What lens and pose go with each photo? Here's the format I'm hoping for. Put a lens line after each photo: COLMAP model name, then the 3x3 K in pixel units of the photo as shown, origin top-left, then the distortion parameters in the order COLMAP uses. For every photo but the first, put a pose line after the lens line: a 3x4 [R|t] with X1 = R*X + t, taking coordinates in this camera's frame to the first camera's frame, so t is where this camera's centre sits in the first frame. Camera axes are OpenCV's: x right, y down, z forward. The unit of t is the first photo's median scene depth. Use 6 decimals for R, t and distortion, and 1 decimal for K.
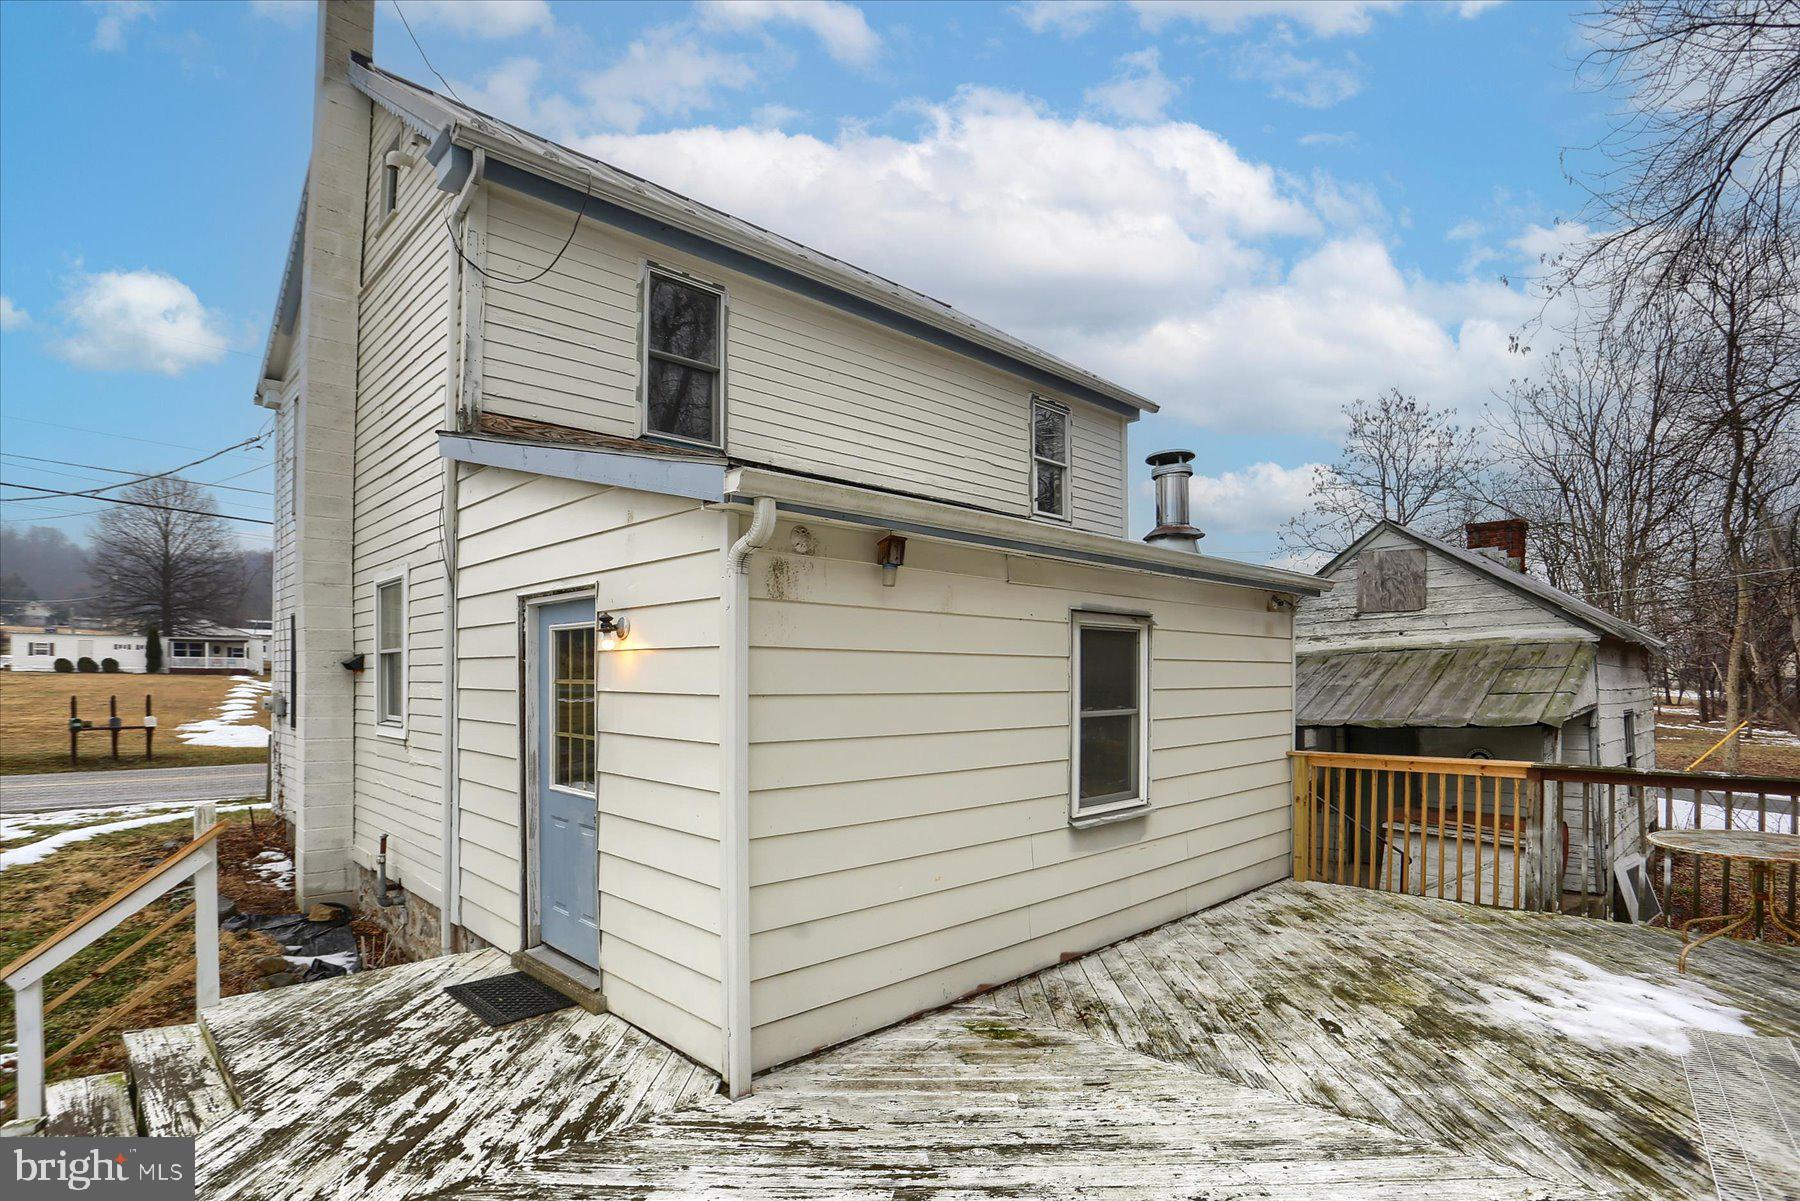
lens RADIAL K [[921.4, 0, 904.6], [0, 921.4, 607.9], [0, 0, 1]] dist [-0.025889, -0.000214]
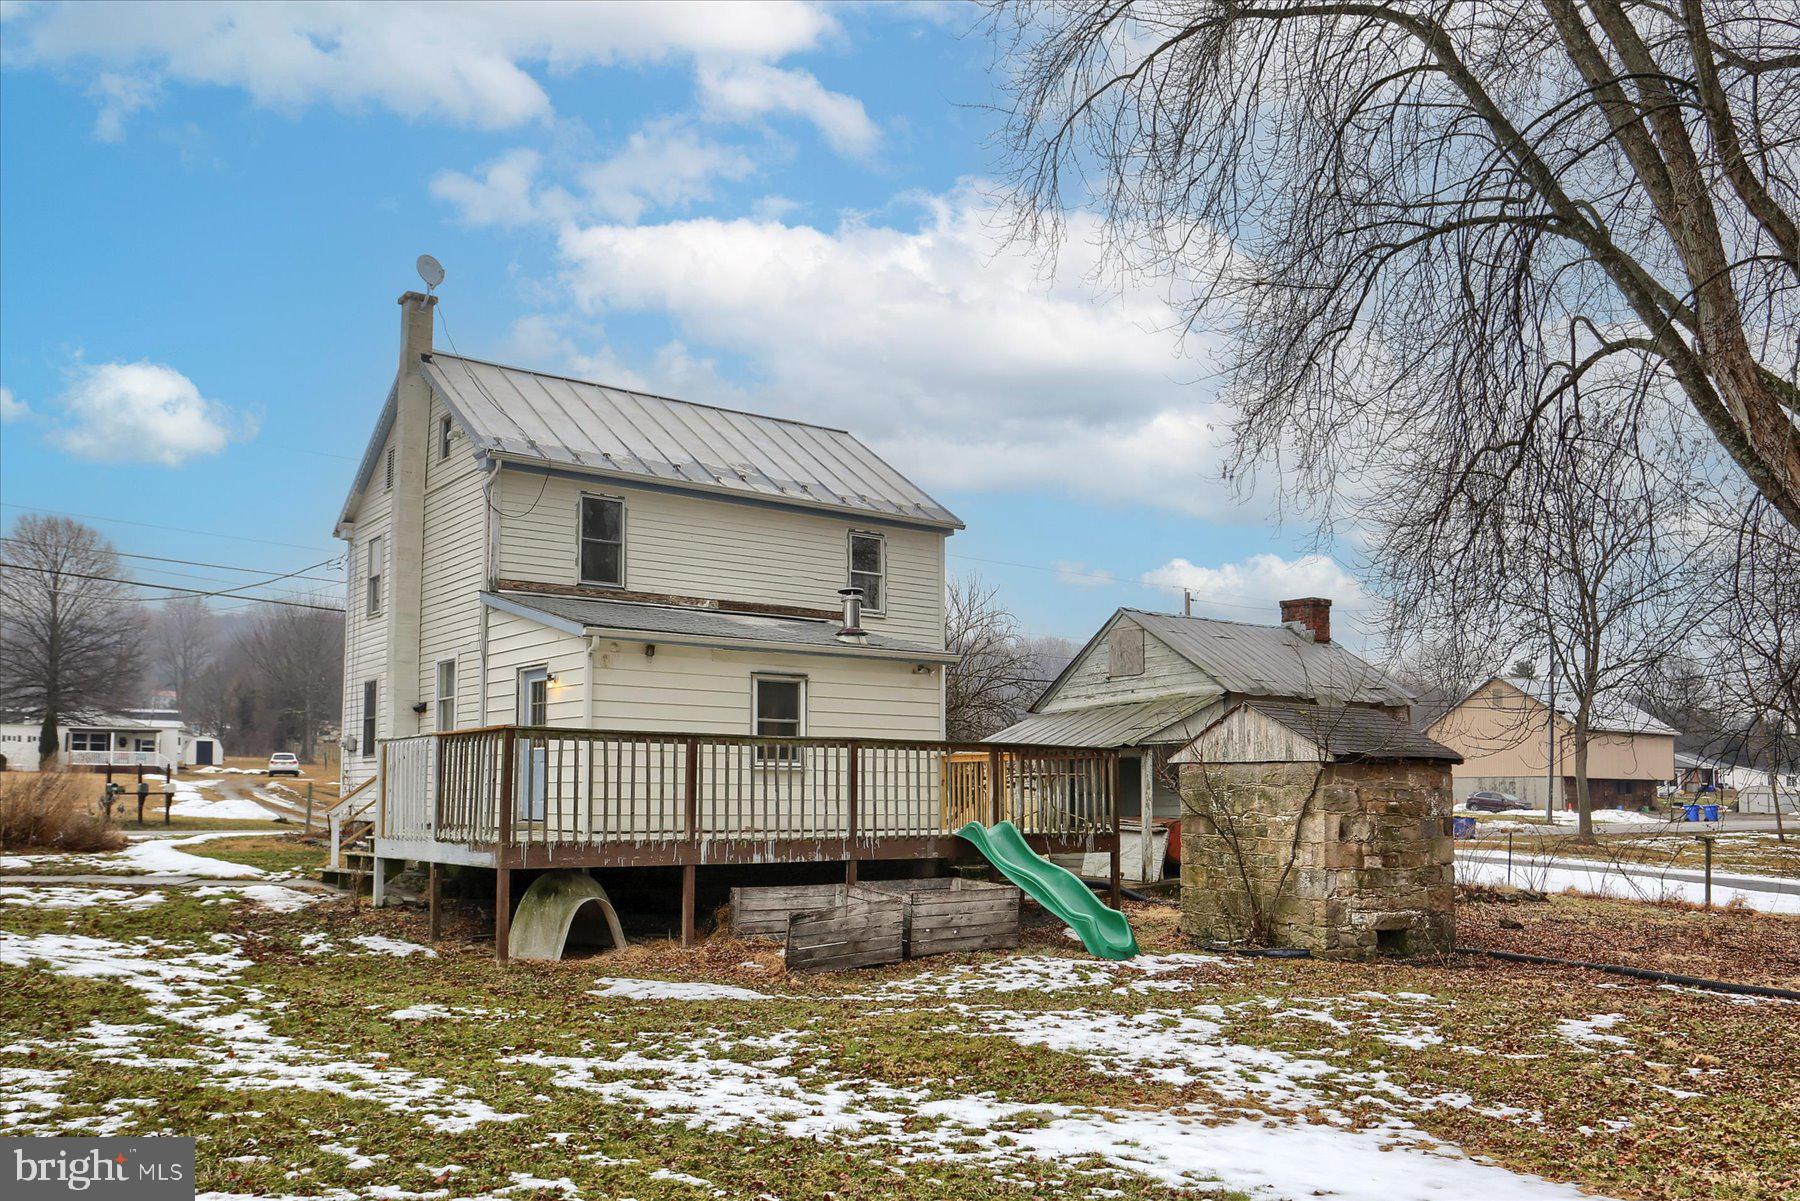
lens RADIAL K [[1317.4, 0, 900.0], [0, 1317.4, 597.7], [0, 0, 1]] dist [-0.033834, 0.002676]
pose [[0.995238, -0.012764, -0.096637, 0.598761], [0.006248, 0.997704, -0.067436, 0.027860], [0.097276, 0.066511, 0.993033, -1.528899]]
